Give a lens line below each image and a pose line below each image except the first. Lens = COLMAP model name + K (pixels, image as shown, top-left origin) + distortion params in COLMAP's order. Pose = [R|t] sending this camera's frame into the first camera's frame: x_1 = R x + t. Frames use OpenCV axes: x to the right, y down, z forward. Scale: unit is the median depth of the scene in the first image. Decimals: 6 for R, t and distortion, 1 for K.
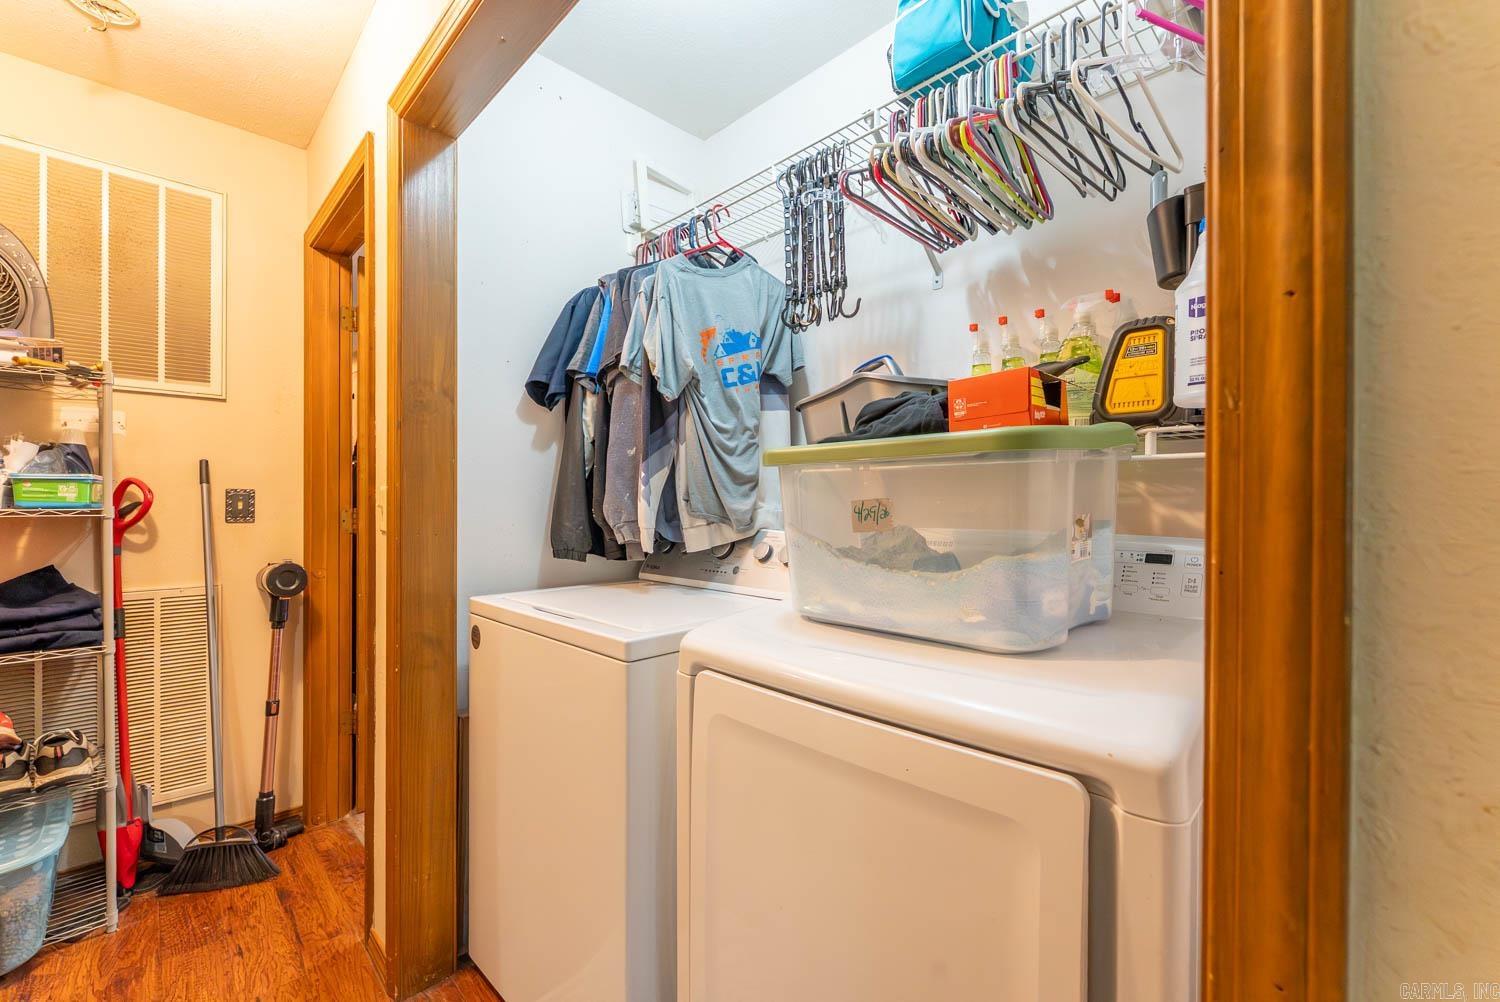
lens RADIAL K [[625.5, 0, 748.3], [0, 625.5, 502.7], [0, 0, 1]] dist [-0.000219, -0.000941]
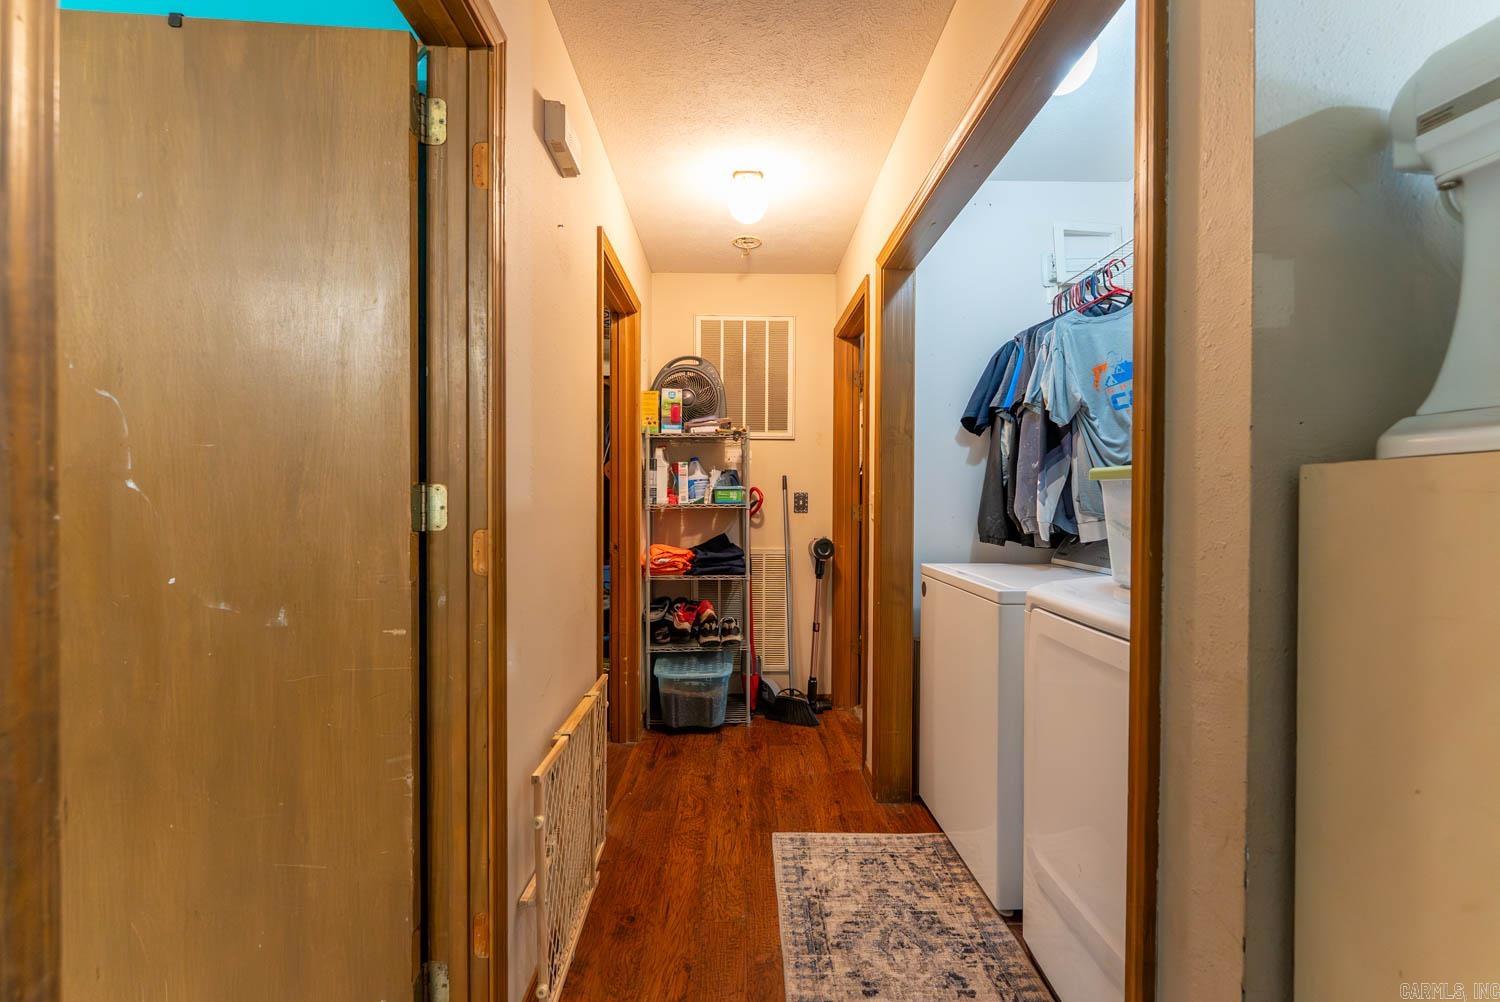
lens RADIAL K [[625.5, 0, 745.9], [0, 625.5, 501.4], [0, 0, 1]] dist [-0.000219, -0.000941]
pose [[0.728357, 0.005730, -0.685174, 0.265904], [-0.004496, 0.999983, 0.003583, -0.005159], [0.685184, 0.000471, 0.728370, -0.377812]]
